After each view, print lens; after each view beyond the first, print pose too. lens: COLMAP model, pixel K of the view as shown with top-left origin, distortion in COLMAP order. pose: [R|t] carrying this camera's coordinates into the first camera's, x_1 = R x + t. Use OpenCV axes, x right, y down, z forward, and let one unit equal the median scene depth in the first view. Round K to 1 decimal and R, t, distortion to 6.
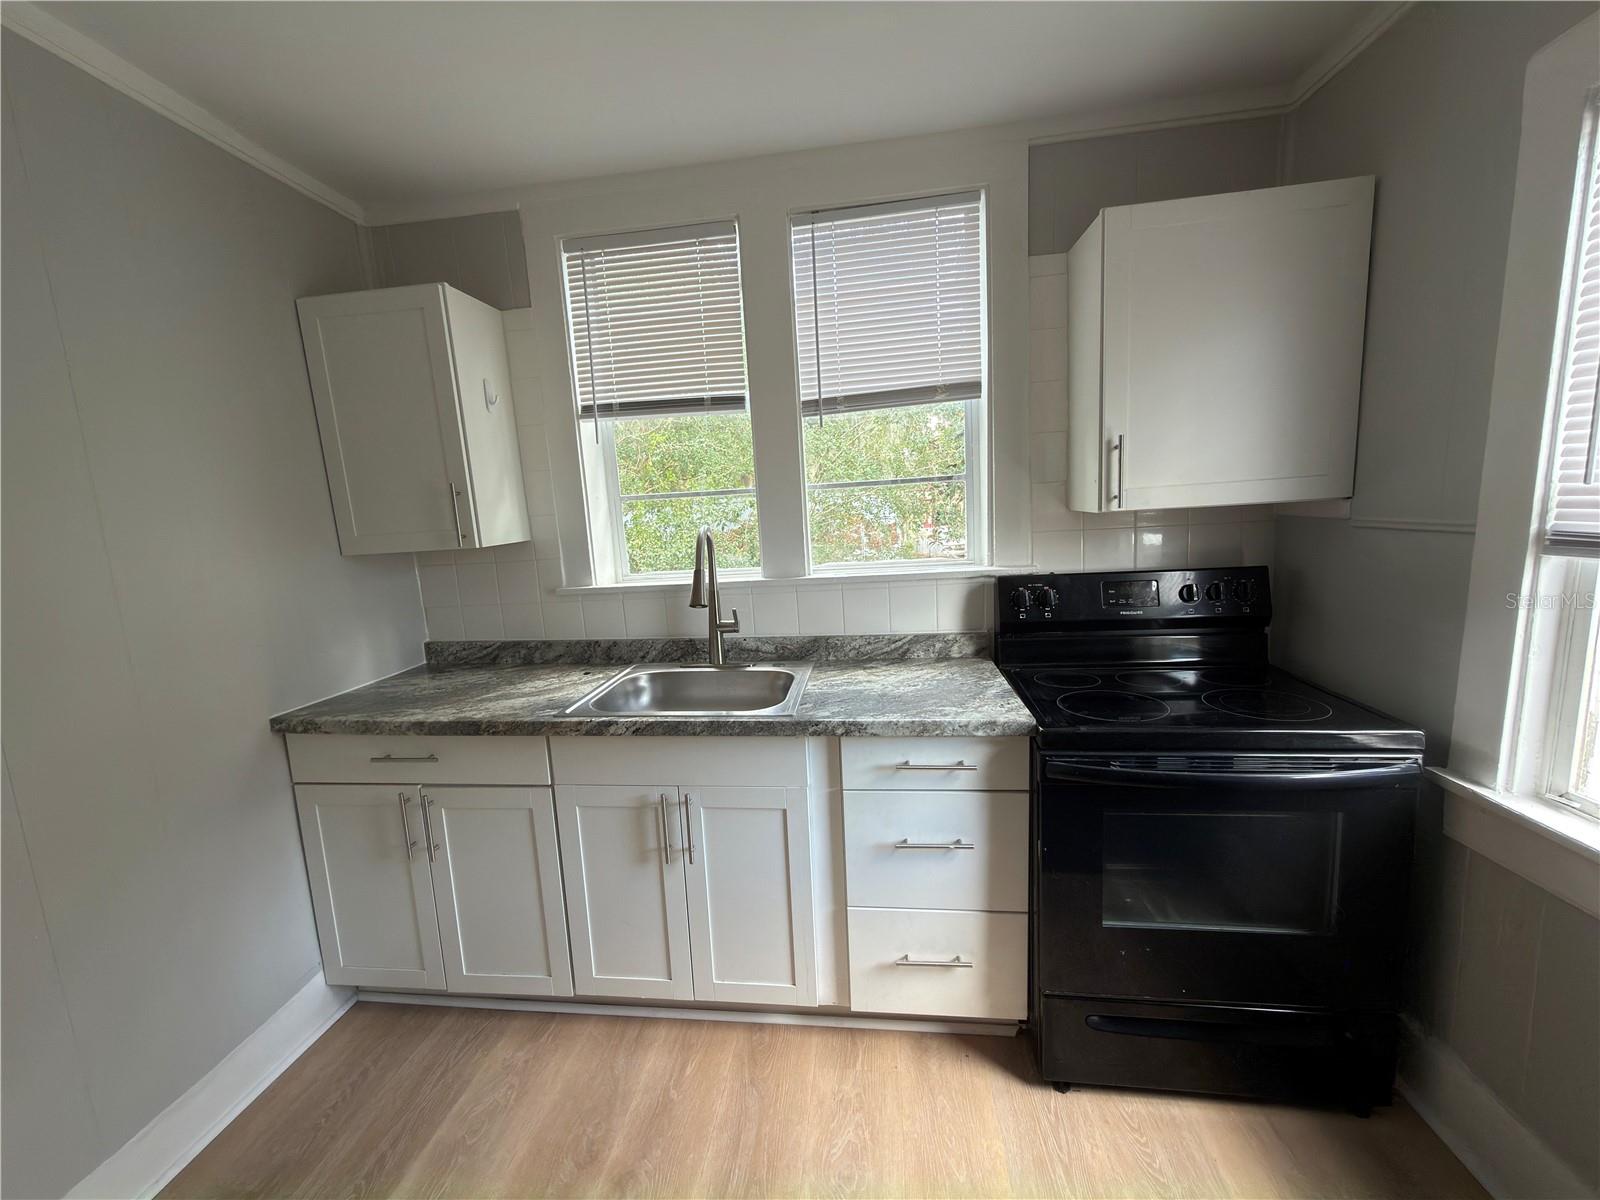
lens RADIAL K [[635.0, 0, 800.0], [0, 635.0, 600.0], [0, 0, 1]] dist [-0.000120, -0.000147]
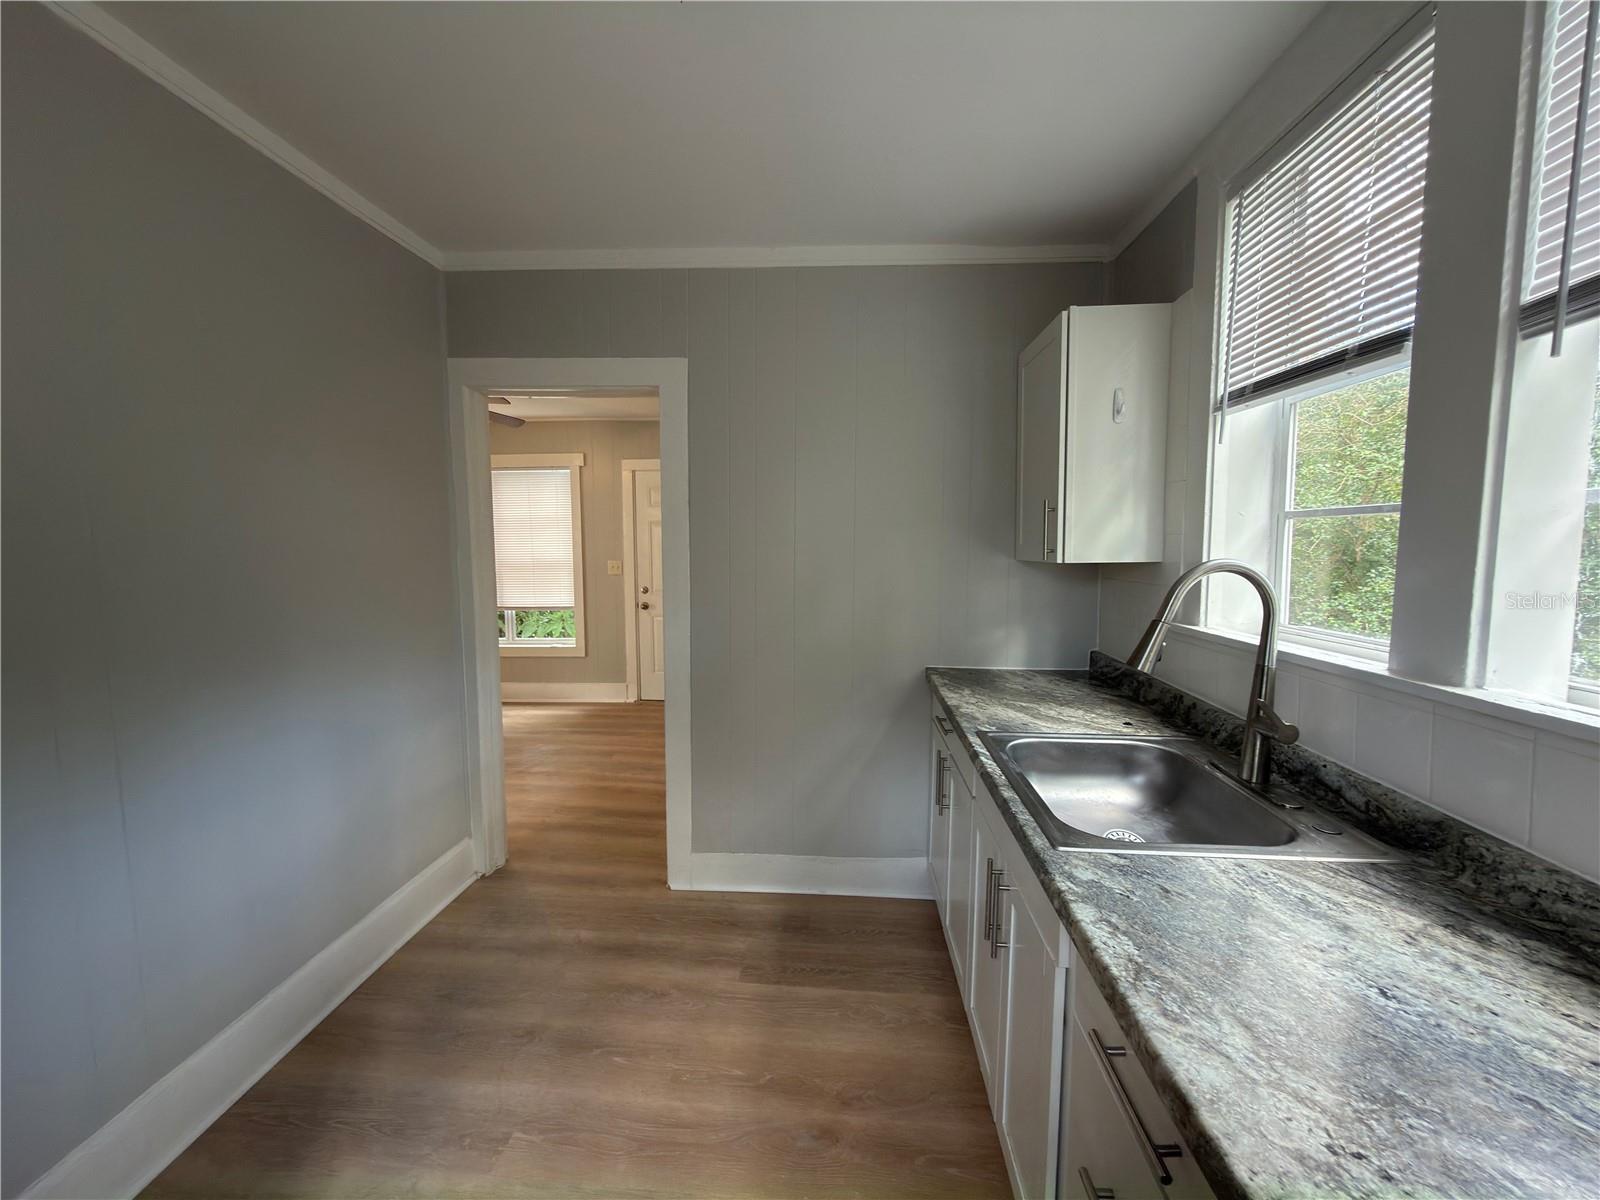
lens RADIAL K [[635.0, 0, 800.0], [0, 635.0, 600.0], [0, 0, 1]] dist [-0.000120, -0.000147]
pose [[0.060684, 0.147752, -0.987161, 0.529862], [-0.157788, 0.977969, 0.136676, -0.108207], [0.985607, 0.147468, 0.082660, 0.578950]]
